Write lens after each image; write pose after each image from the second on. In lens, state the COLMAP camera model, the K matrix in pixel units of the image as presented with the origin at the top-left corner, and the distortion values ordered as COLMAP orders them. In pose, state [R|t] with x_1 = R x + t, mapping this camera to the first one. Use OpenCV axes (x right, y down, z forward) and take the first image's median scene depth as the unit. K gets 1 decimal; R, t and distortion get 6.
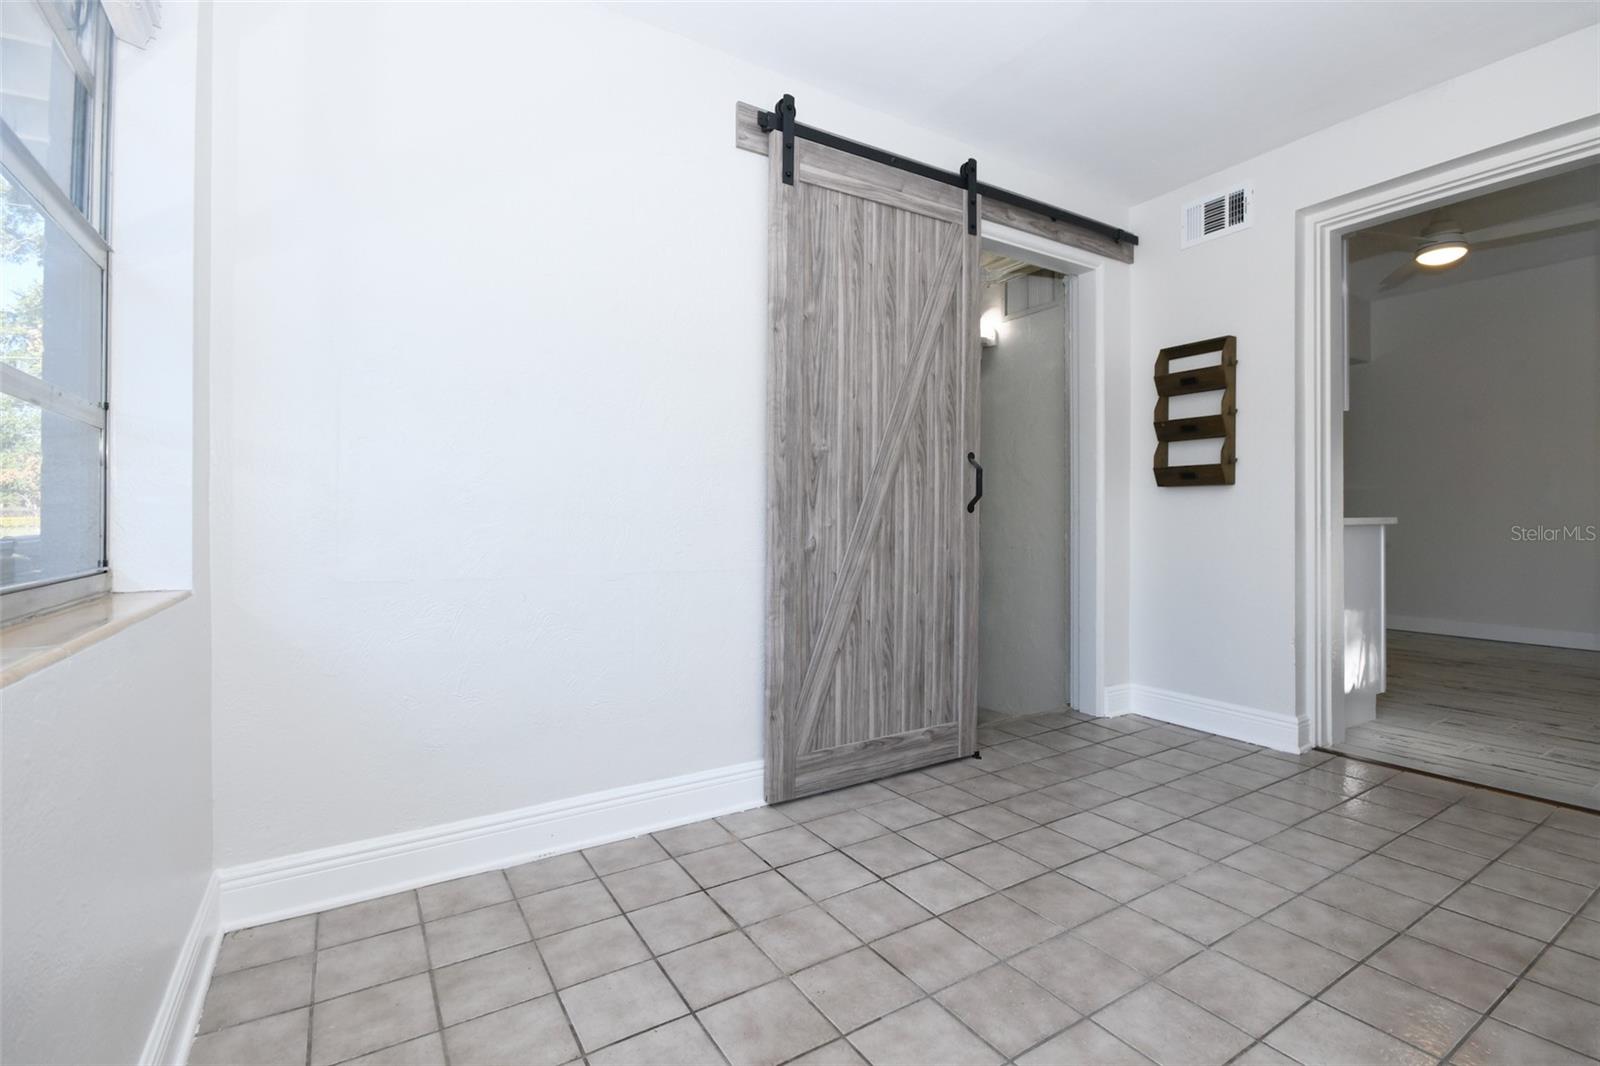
lens RADIAL K [[727.6, 0, 822.6], [0, 727.6, 528.5], [0, 0, 1]] dist [-0.001547, -0.000343]
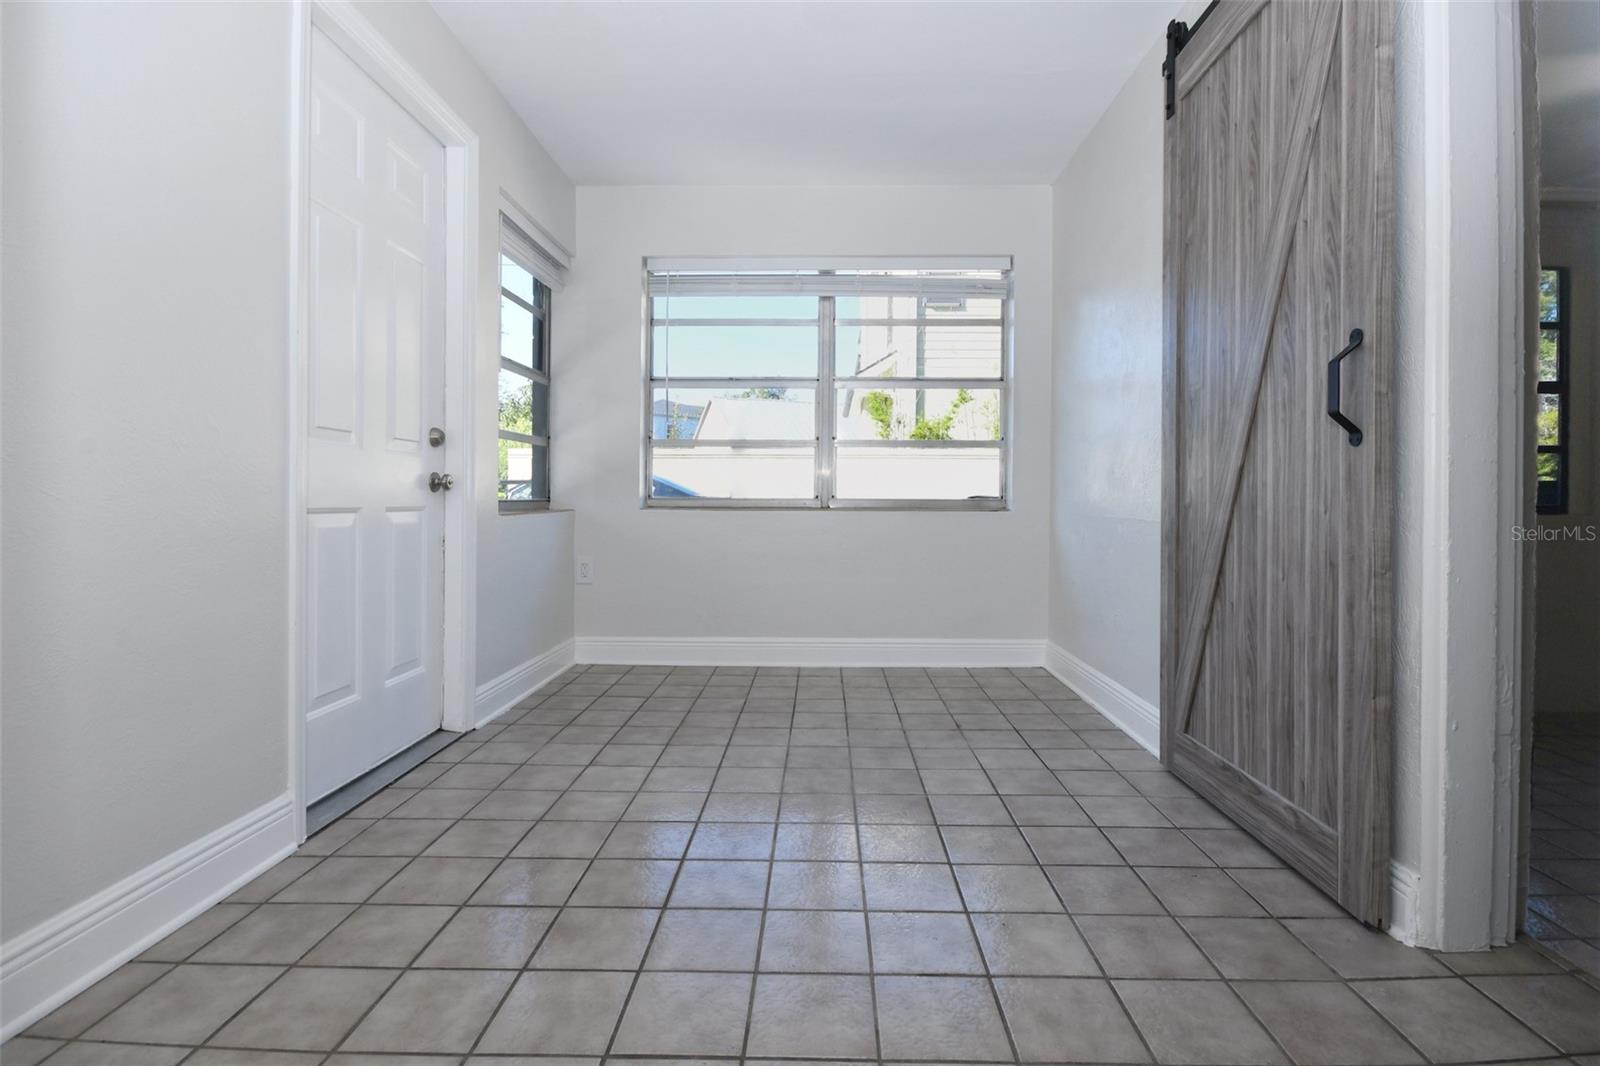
lens RADIAL K [[734.1, 0, 802.4], [0, 734.1, 498.8], [0, 0, 1]] dist [0.000223, -0.000206]
pose [[-0.561657, -0.001694, -0.827369, 0.910625], [-0.014054, 0.999873, 0.007493, 0.019469], [0.827251, 0.015836, -0.561609, 1.030372]]
